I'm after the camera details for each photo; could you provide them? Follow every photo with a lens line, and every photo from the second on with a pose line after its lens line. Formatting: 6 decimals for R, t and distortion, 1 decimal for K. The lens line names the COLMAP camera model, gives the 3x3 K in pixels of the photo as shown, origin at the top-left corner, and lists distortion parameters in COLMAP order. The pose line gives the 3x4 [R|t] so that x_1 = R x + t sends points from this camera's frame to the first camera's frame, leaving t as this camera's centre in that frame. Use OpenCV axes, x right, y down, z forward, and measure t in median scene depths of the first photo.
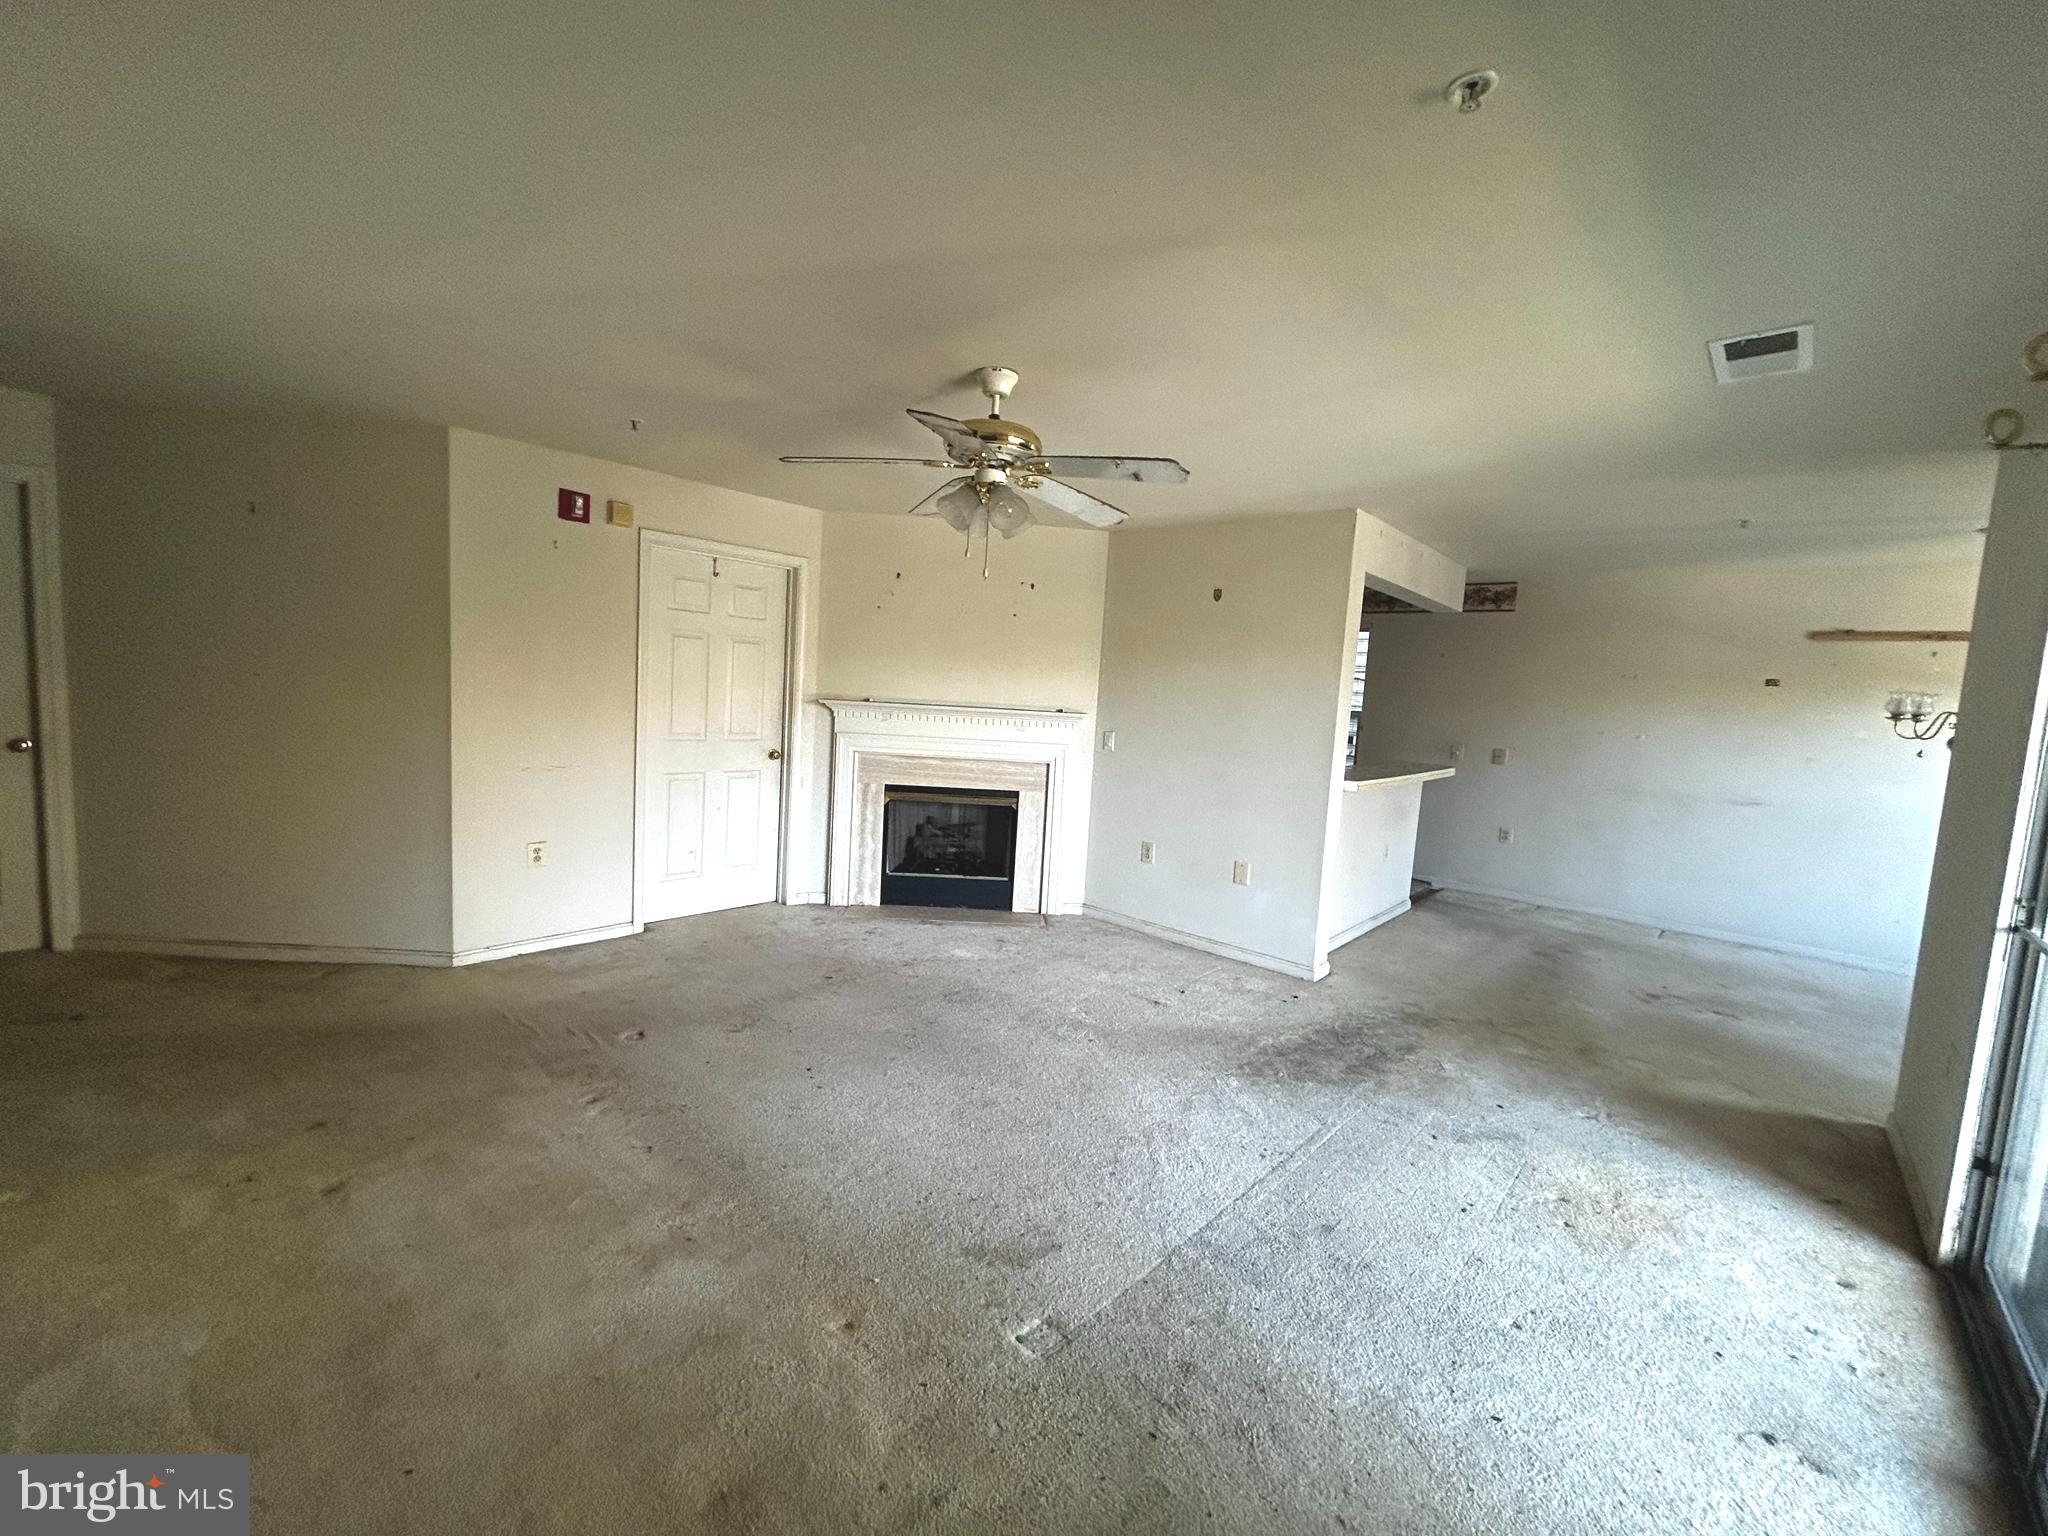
lens RADIAL K [[818.8, 0, 1028.7], [0, 818.8, 758.6], [0, 0, 1]] dist [0.004805, 0.000746]
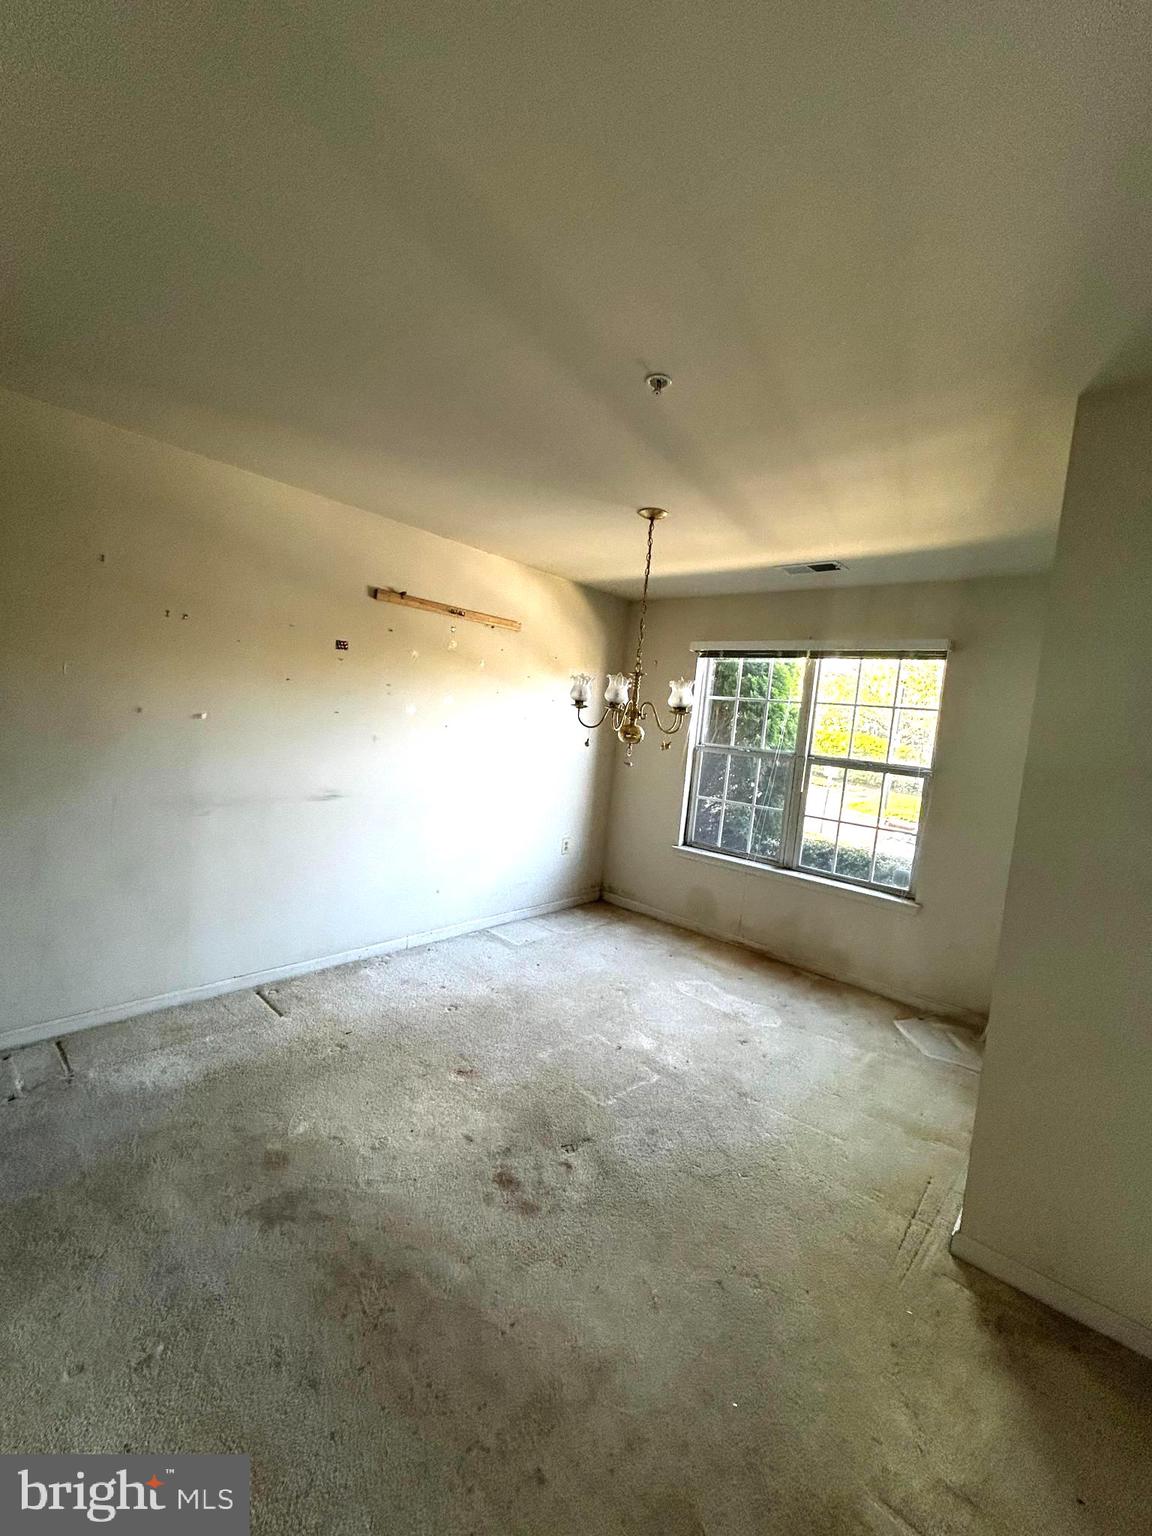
lens RADIAL K [[614.1, 0, 581.1], [0, 614.1, 764.7], [0, 0, 1]] dist [0.004805, 0.000746]
pose [[-0.023397, -0.148565, 0.988626, 0.363786], [-0.006925, 0.988897, 0.148442, -0.084693], [-0.999702, -0.003373, -0.024166, 0.979326]]
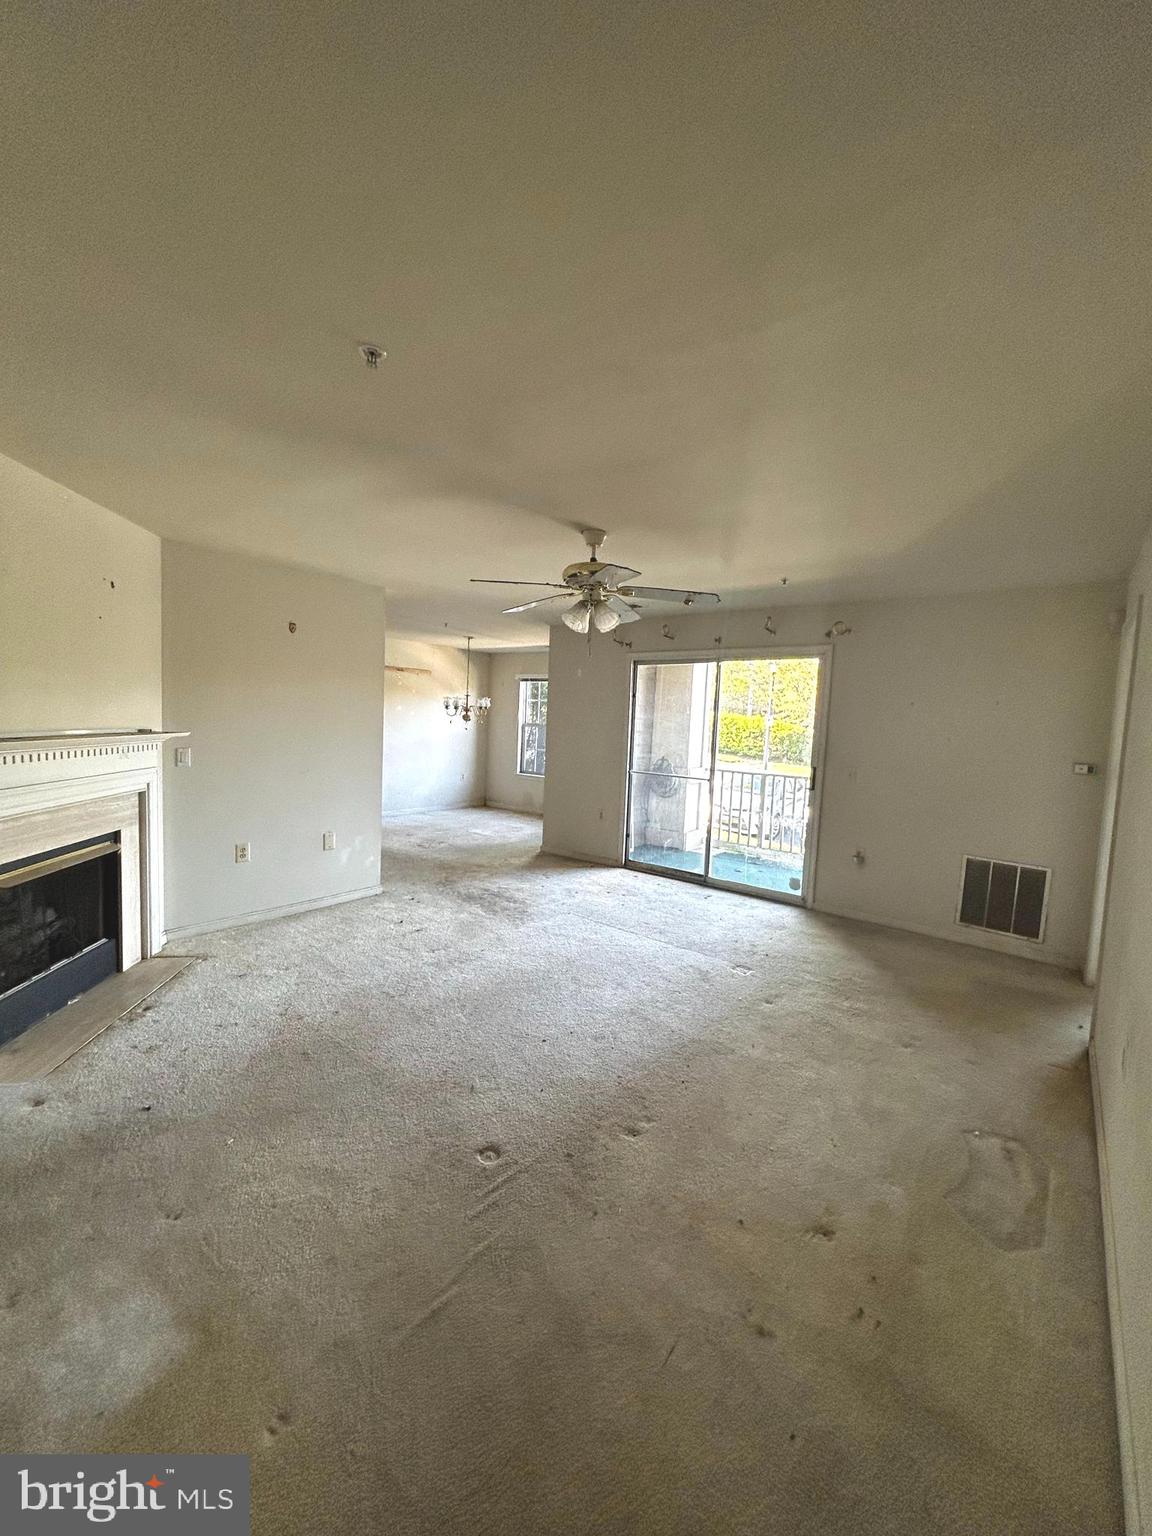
lens RADIAL K [[614.1, 0, 575.5], [0, 614.1, 766.5], [0, 0, 1]] dist [0.004805, 0.000746]
pose [[-0.047126, -0.138768, 0.989203, -0.781004], [0.045048, 0.989000, 0.140886, -0.111467], [-0.997873, 0.051201, -0.040357, 0.665220]]
